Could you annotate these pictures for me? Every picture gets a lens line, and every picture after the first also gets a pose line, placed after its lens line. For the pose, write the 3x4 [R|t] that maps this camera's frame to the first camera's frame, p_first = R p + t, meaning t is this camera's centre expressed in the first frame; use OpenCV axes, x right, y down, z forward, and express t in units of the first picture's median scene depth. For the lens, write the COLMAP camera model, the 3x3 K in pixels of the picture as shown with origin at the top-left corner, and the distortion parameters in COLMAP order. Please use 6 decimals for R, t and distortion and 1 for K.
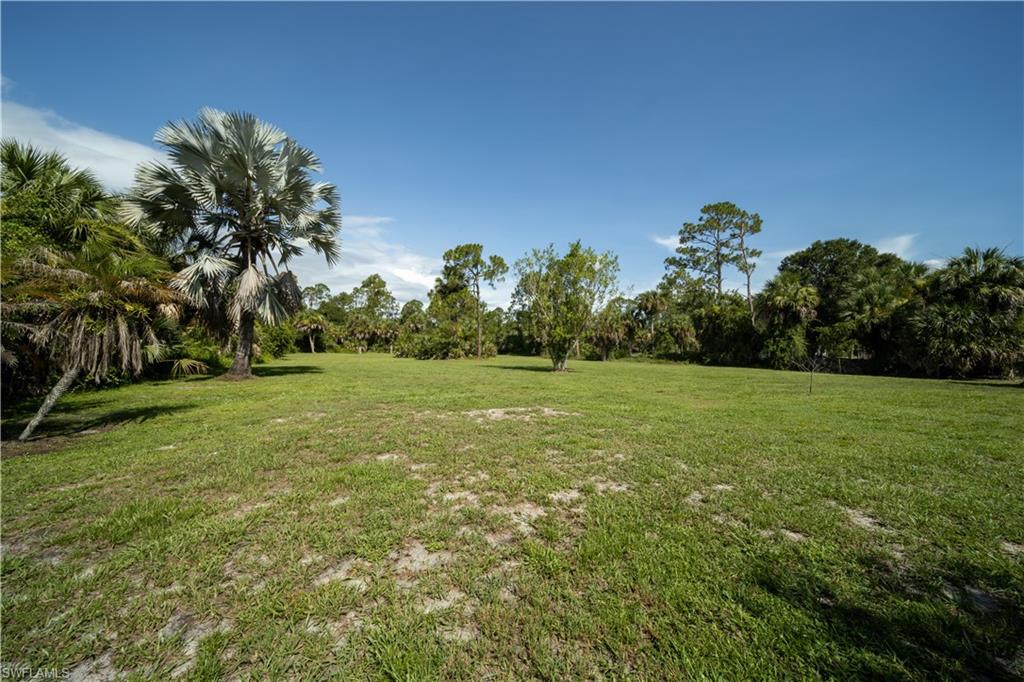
lens RADIAL K [[356.4, 0, 514.6], [0, 356.4, 345.0], [0, 0, 1]] dist [-0.005554, -0.000327]
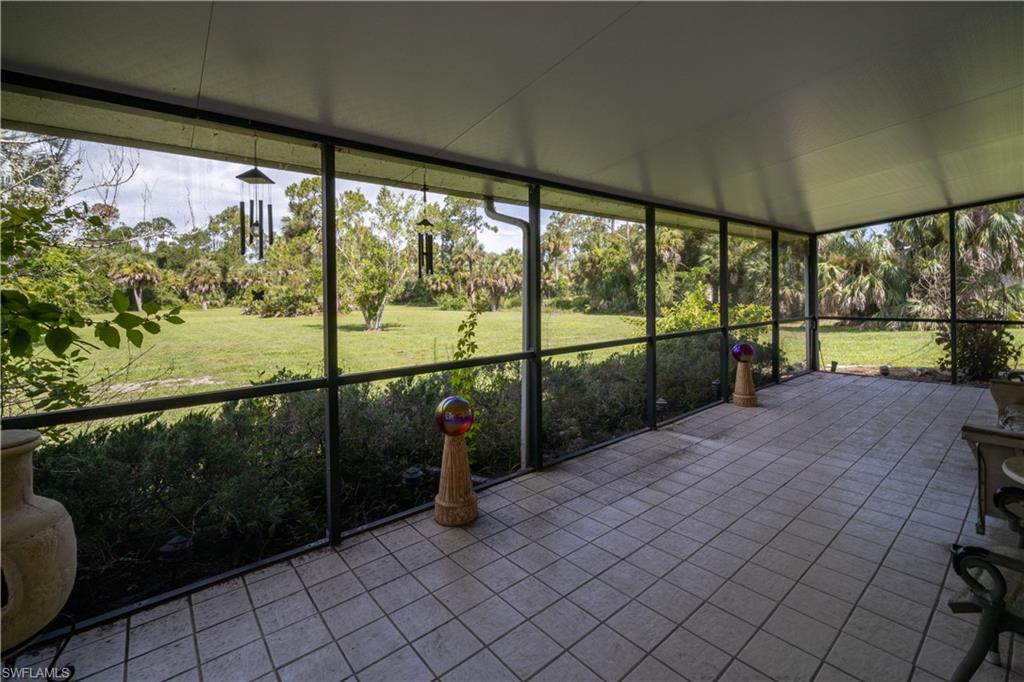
lens RADIAL K [[437.0, 0, 510.1], [0, 437.0, 299.0], [0, 0, 1]] dist [-0.002923, -0.000911]
pose [[0.989139, -0.028675, 0.144158, 0.160798], [0.025422, 0.999380, 0.024355, -0.012236], [-0.144767, -0.020426, 0.989255, -0.078963]]
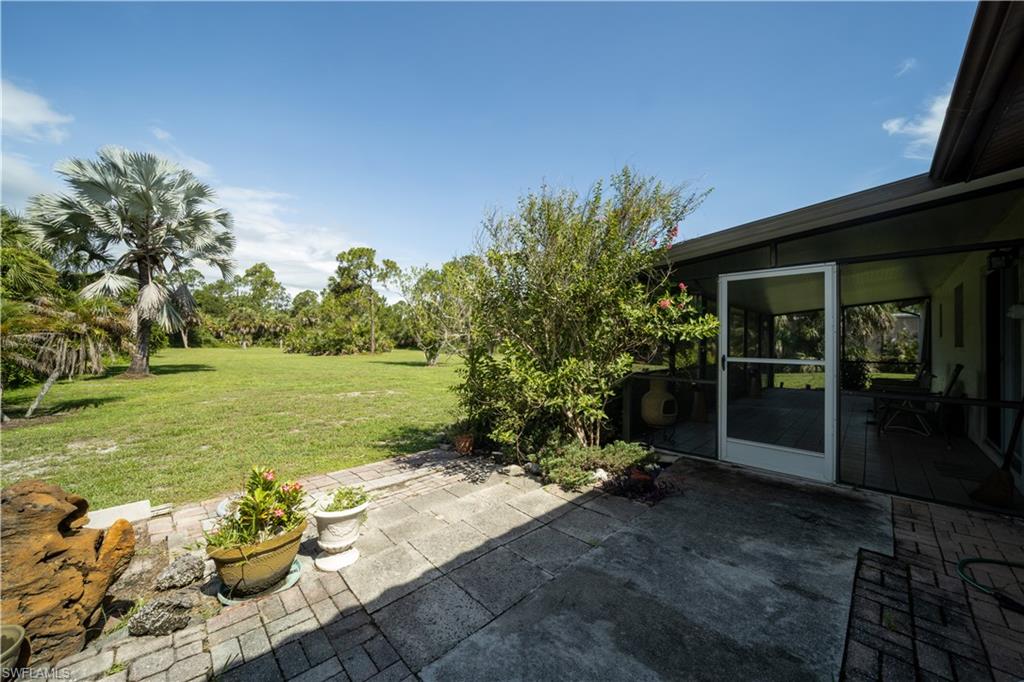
lens RADIAL K [[356.4, 0, 505.3], [0, 356.4, 340.2], [0, 0, 1]] dist [-0.005554, -0.000327]
pose [[0.973585, 0.001422, 0.228321, 0.046268], [-0.003078, 0.999971, 0.006898, -0.013275], [-0.228305, -0.007419, 0.973561, -0.141482]]
